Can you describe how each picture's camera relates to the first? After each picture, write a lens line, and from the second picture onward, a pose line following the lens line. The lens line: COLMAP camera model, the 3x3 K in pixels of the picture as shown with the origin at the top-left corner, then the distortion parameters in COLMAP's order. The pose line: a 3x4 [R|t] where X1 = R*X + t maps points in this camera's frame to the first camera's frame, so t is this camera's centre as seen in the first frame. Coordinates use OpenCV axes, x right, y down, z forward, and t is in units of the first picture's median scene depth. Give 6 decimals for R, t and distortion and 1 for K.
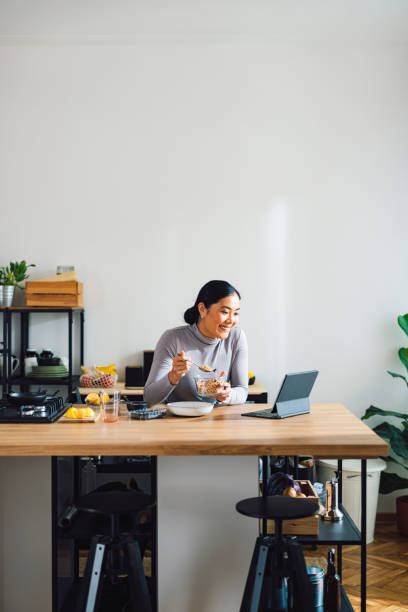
lens RADIAL K [[1064.7, 0, 204.0], [0, 1064.7, 306.0], [0, 0, 1]] dist [0.034878, -0.007968]
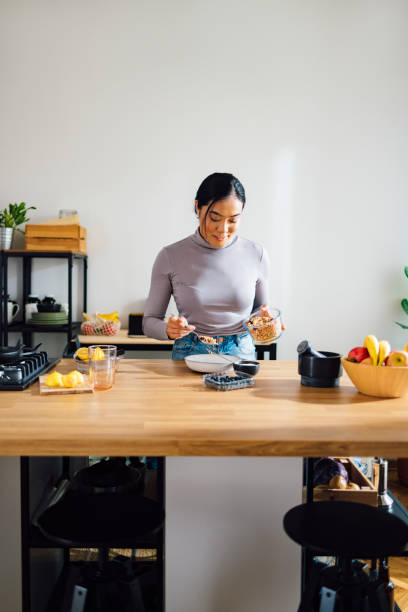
lens RADIAL K [[631.3, 0, 204.0], [0, 631.3, 306.0], [0, 0, 1]] dist [-0.007745, -0.006940]
pose [[0.999328, 0.012470, 0.034469, -0.025729], [-0.014036, 0.998863, 0.045563, 0.023017], [-0.033861, -0.046016, 0.998367, 0.436559]]
